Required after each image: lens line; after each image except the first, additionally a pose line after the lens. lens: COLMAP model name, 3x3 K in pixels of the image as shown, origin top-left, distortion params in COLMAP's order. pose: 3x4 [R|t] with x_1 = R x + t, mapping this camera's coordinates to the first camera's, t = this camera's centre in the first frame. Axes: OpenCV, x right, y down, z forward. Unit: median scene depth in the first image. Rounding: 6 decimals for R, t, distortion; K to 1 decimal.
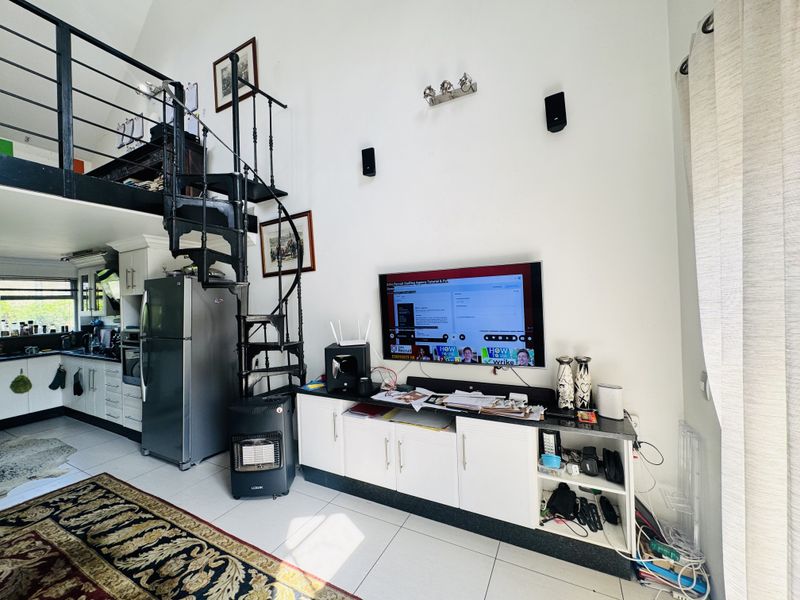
lens RADIAL K [[319.8, 0, 398.9], [0, 319.8, 297.9], [0, 0, 1]] dist [-0.000732, 0.000443]
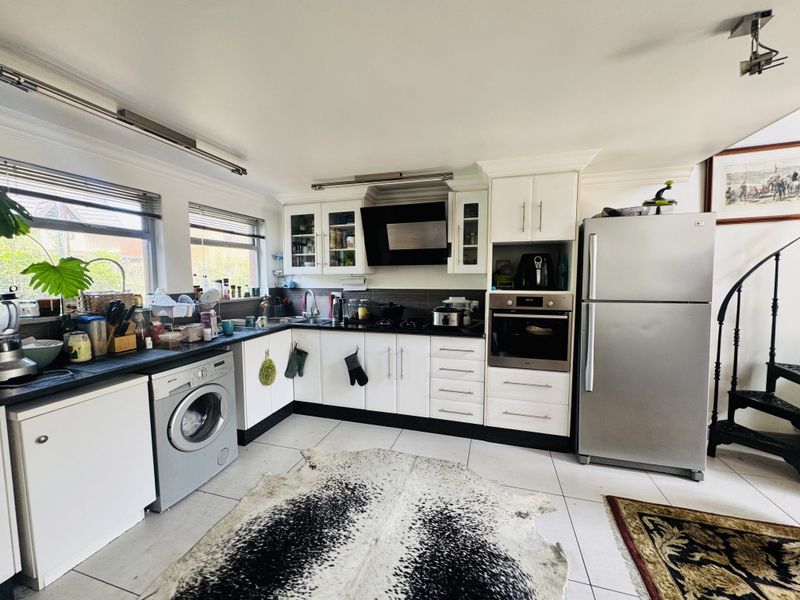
lens RADIAL K [[319.8, 0, 399.3], [0, 319.8, 300.4], [0, 0, 1]] dist [-0.000732, 0.000443]
pose [[0.981632, 0.009612, 0.190544, -0.973654], [-0.027340, 0.995509, 0.090634, 0.049103], [-0.188817, -0.094179, 0.977486, 0.290801]]
